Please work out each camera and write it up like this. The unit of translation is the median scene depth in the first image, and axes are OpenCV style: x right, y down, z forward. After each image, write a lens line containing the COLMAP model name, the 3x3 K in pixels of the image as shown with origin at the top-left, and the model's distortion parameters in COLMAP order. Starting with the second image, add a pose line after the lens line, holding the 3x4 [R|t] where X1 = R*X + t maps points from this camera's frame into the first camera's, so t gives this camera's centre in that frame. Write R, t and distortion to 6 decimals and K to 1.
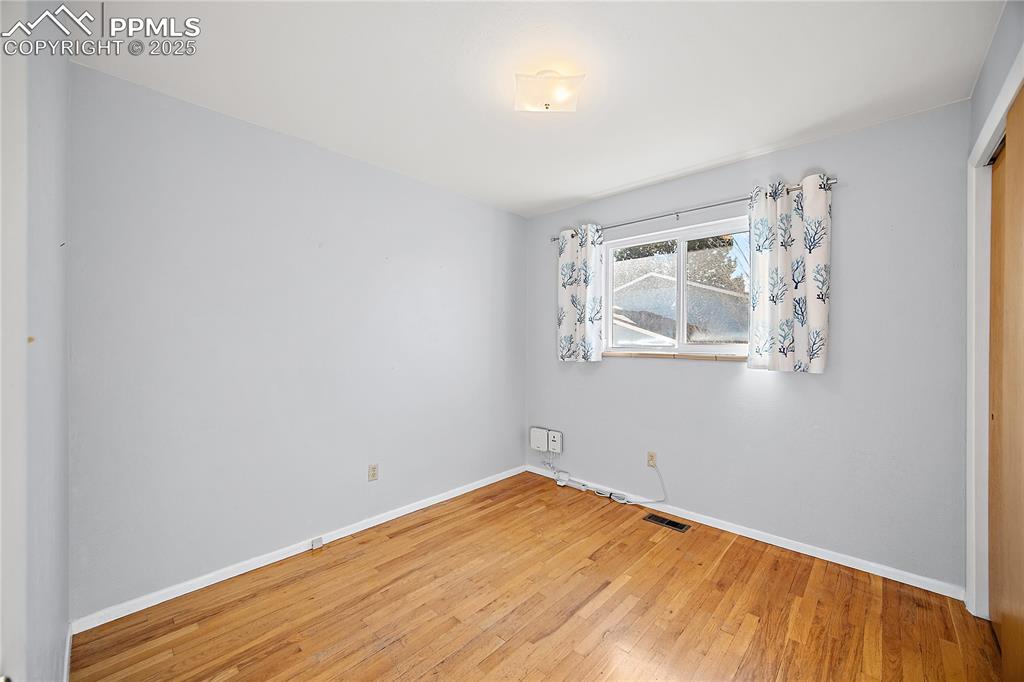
lens RADIAL K [[401.6, 0, 520.7], [0, 401.6, 339.7], [0, 0, 1]] dist [-0.003836, -0.000657]
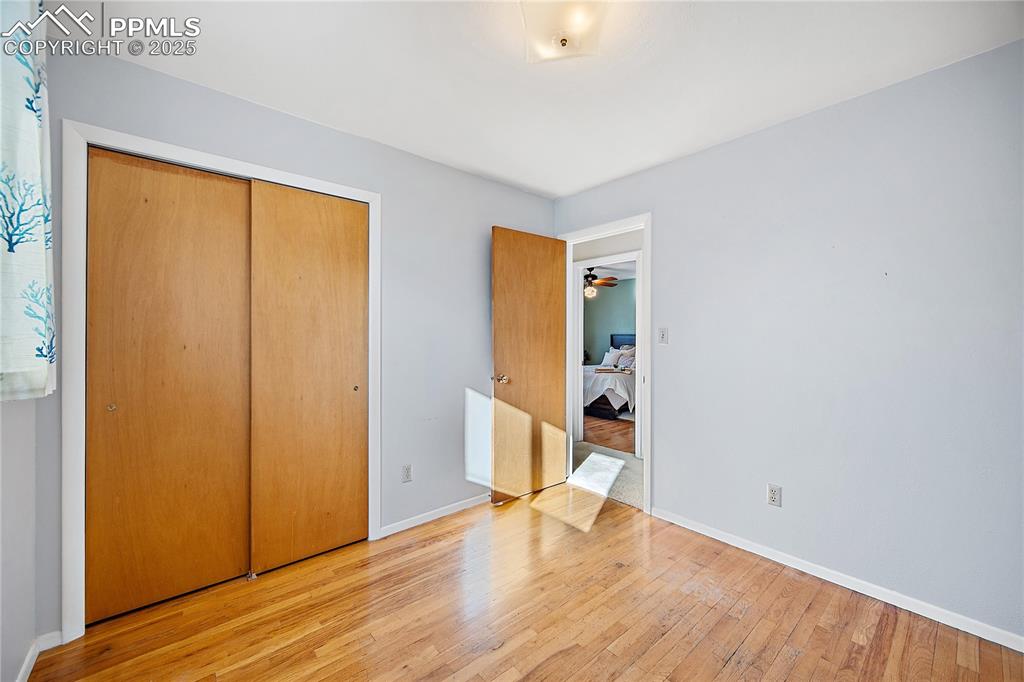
lens RADIAL K [[401.6, 0, 514.0], [0, 401.6, 337.4], [0, 0, 1]] dist [-0.003836, -0.000657]
pose [[-0.993223, -0.005473, 0.116095, 0.067114], [-0.003485, 0.999844, 0.017315, -0.001523], [-0.116171, 0.016793, -0.993087, 1.779267]]
